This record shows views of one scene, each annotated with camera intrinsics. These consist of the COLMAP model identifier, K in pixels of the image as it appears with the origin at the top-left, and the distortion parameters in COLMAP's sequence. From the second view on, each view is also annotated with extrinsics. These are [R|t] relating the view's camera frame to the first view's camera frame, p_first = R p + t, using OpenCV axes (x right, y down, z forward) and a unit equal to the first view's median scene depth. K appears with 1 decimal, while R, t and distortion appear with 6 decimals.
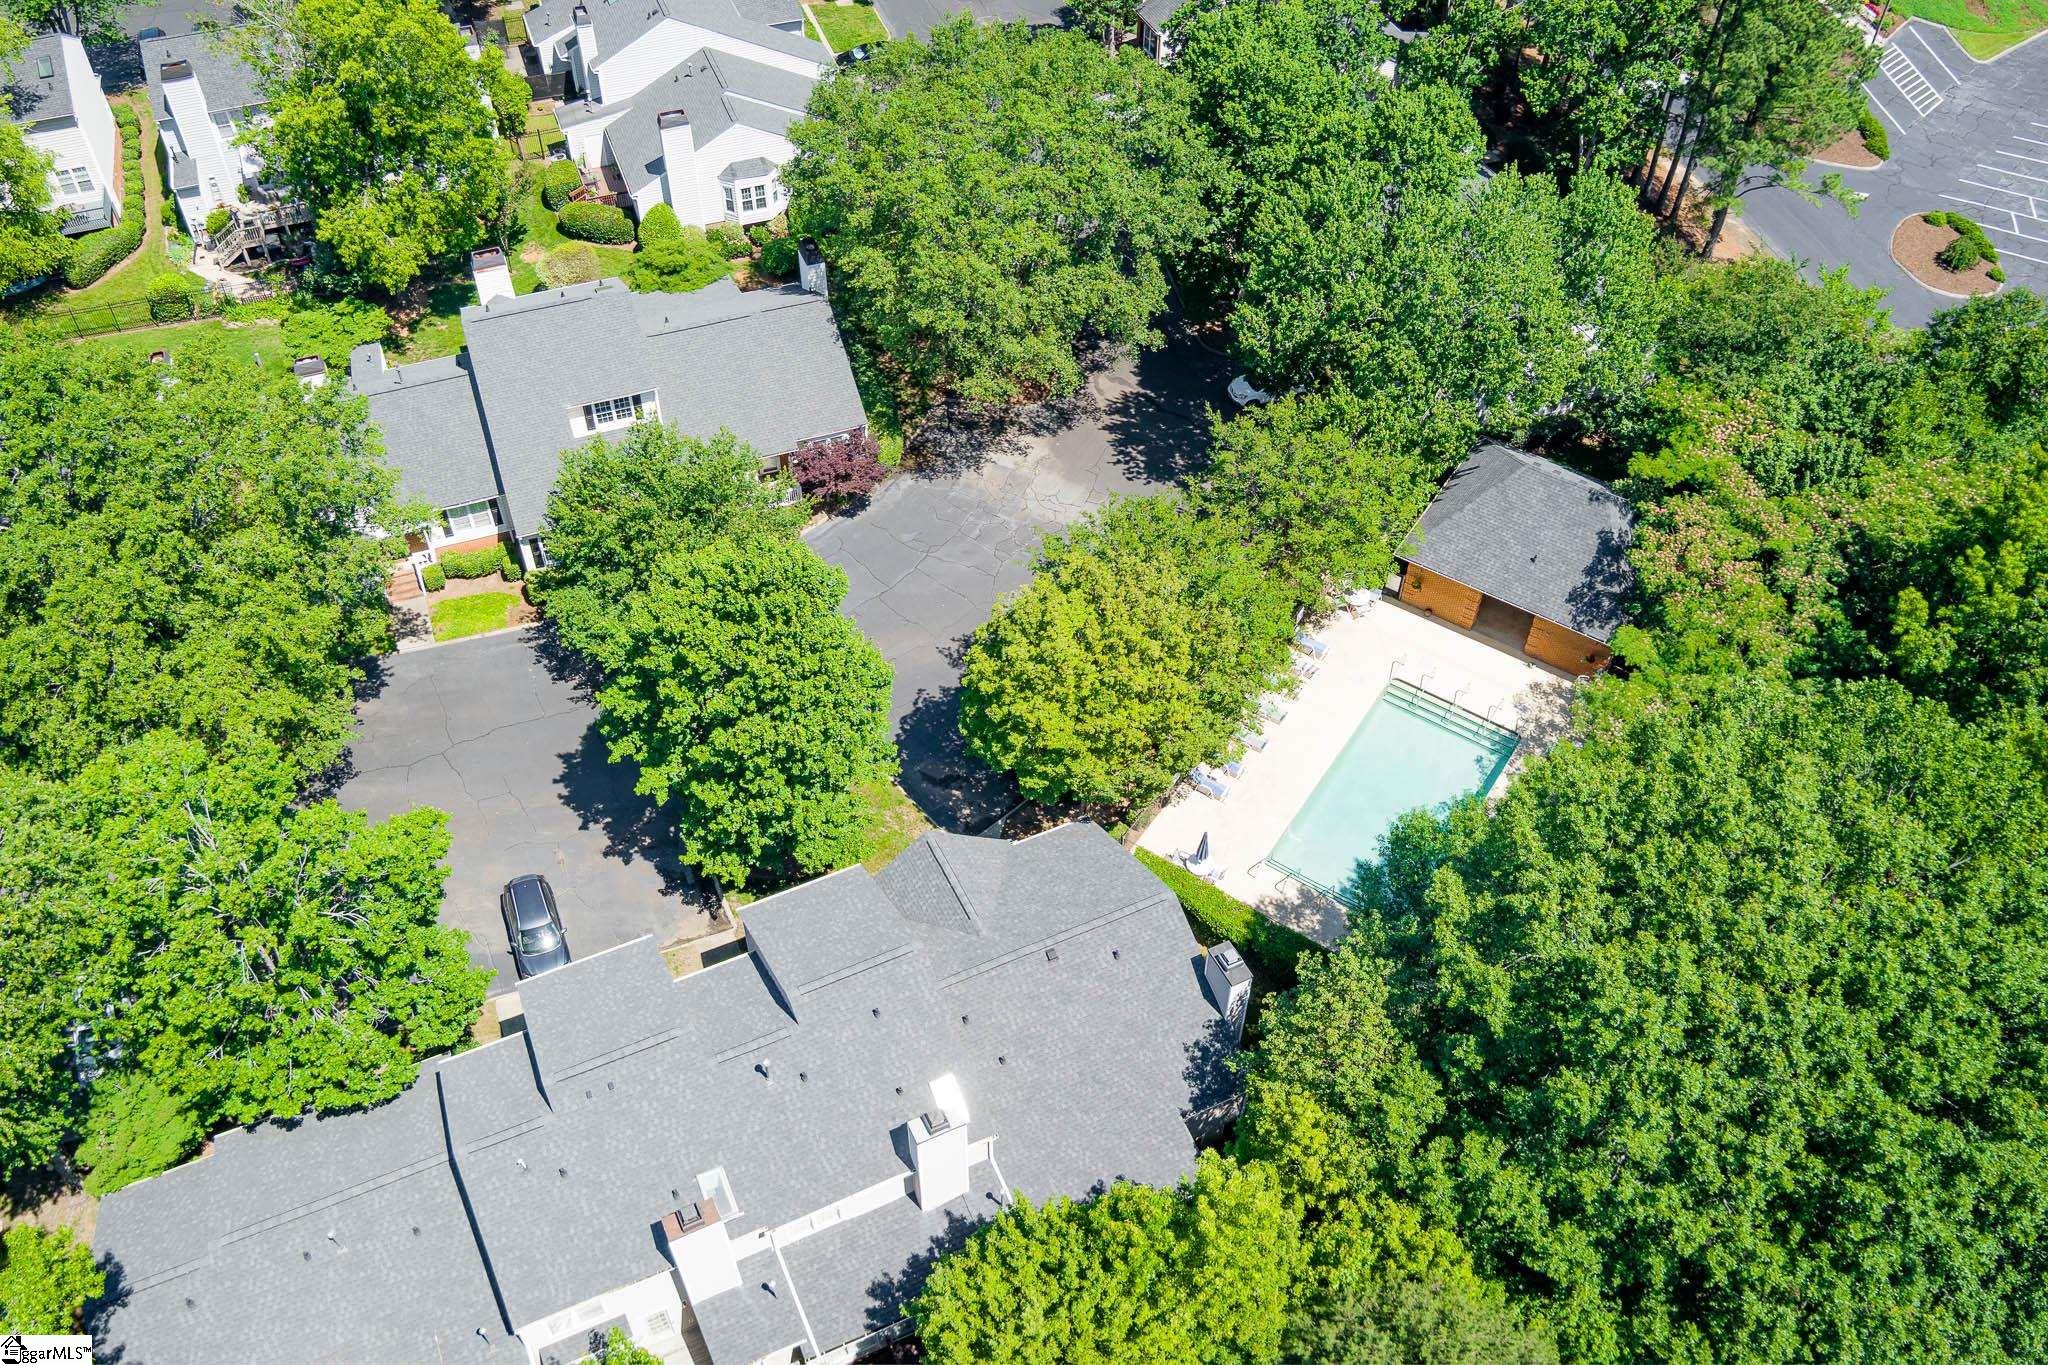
lens RADIAL K [[1655.2, 0, 1032.4], [0, 1655.2, 693.9], [0, 0, 1]] dist [-0.076859, 0.026137]
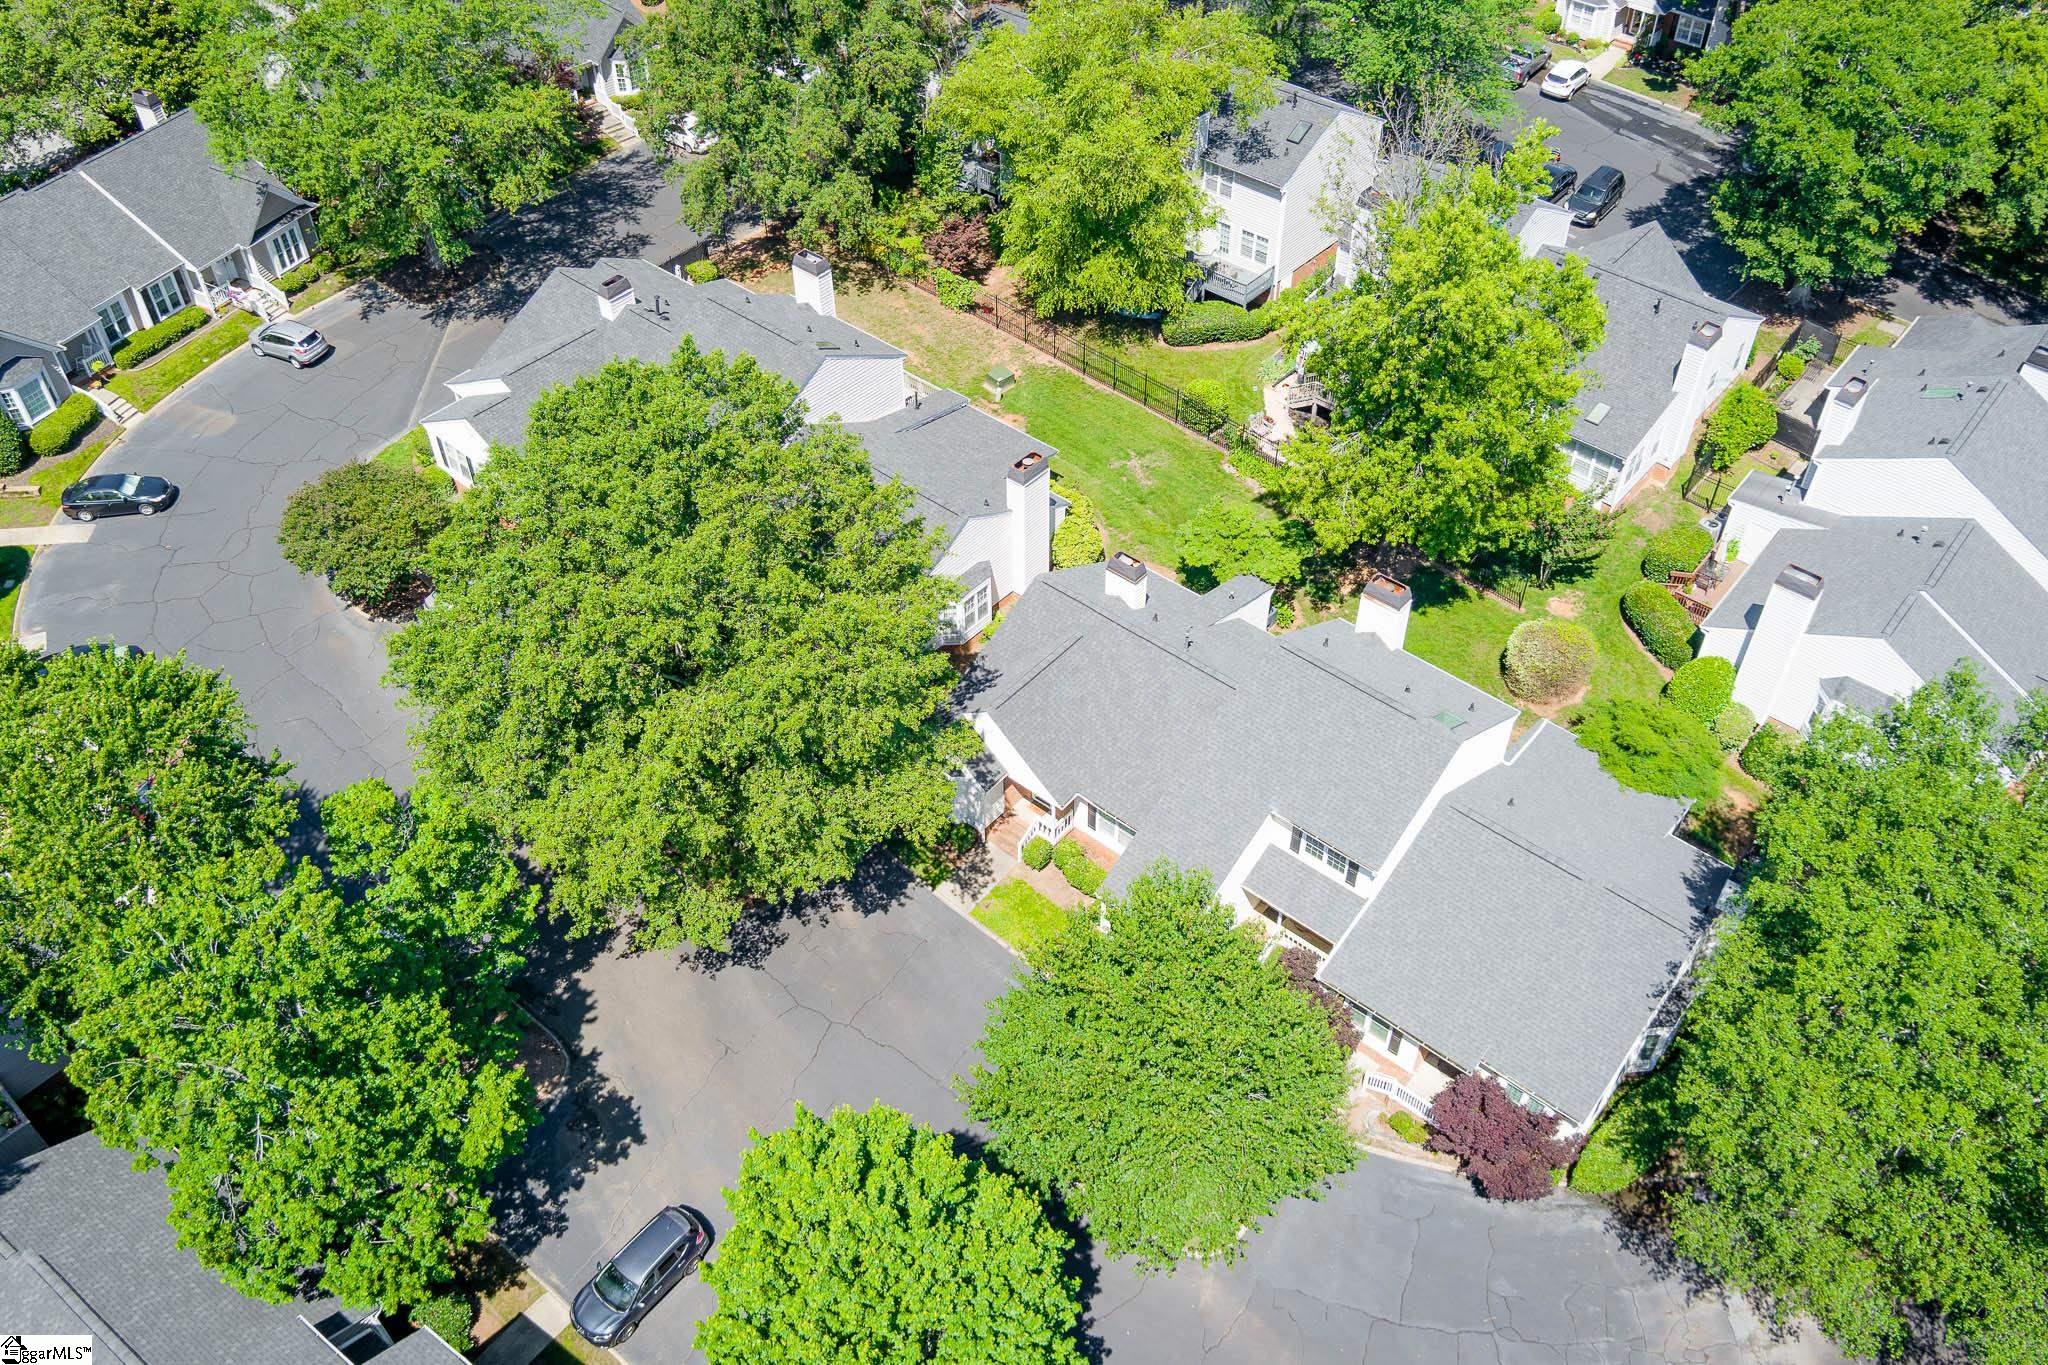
lens RADIAL K [[1655.2, 0, 1022.5], [0, 1655.2, 677.3], [0, 0, 1]] dist [-0.076859, 0.026137]
pose [[0.477134, 0.610246, -0.632410, 0.103604], [-0.640691, 0.734095, 0.224986, -0.323060], [0.601546, 0.297831, 0.741241, 0.361655]]
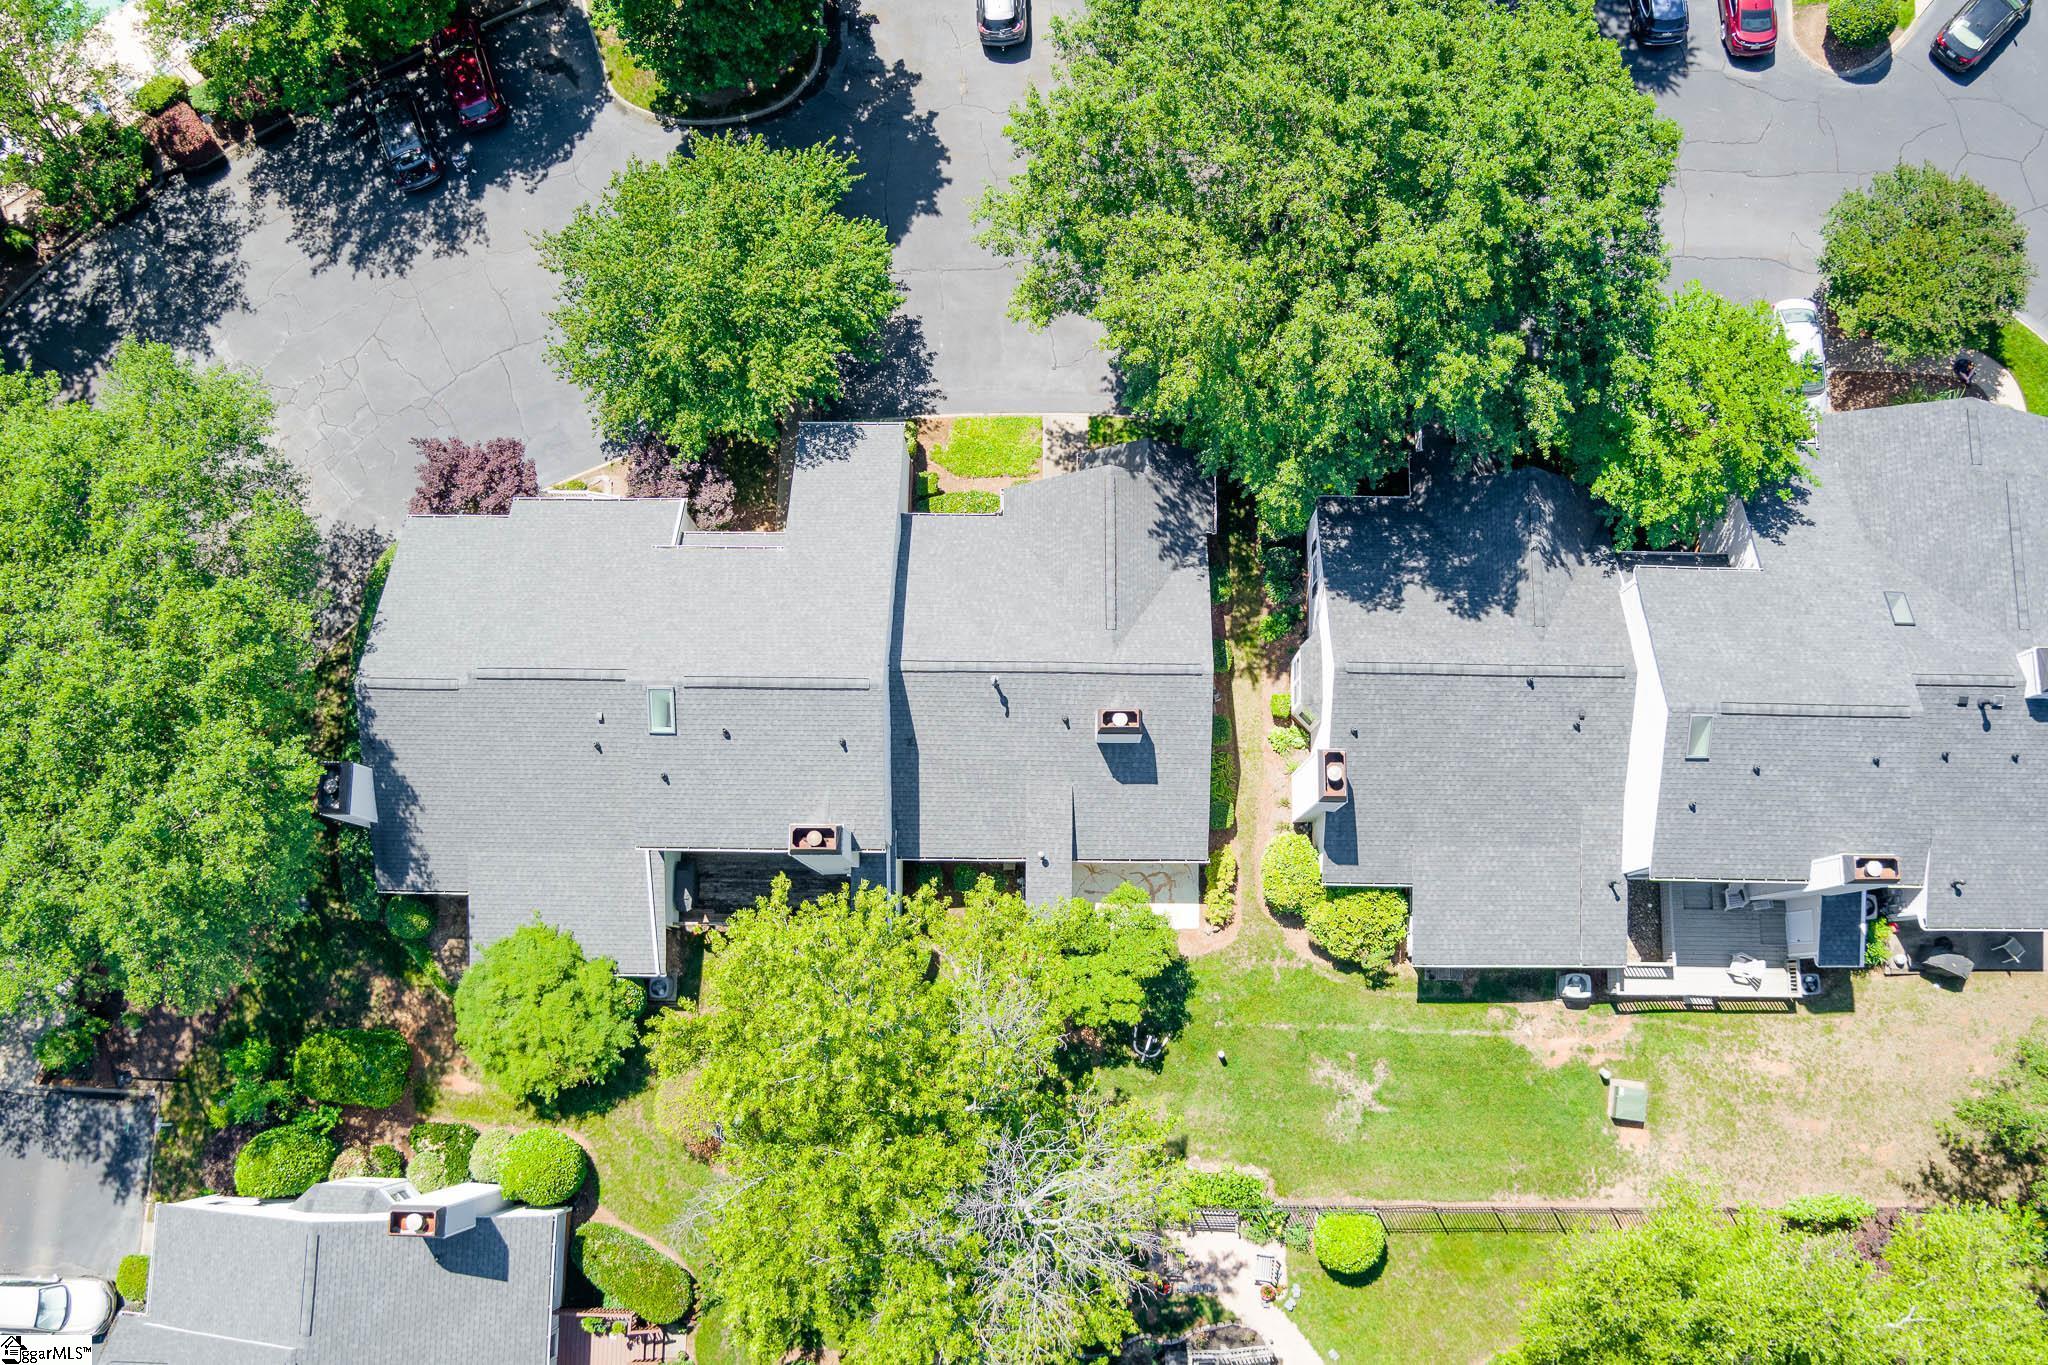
lens RADIAL K [[1655.2, 0, 1032.9], [0, 1655.2, 677.5], [0, 0, 1]] dist [-0.076859, 0.026137]
pose [[-0.930848, -0.360400, 0.060283, -0.453027], [0.266724, -0.557388, 0.786242, -0.743188], [-0.249761, 0.747951, 0.614971, 0.593677]]
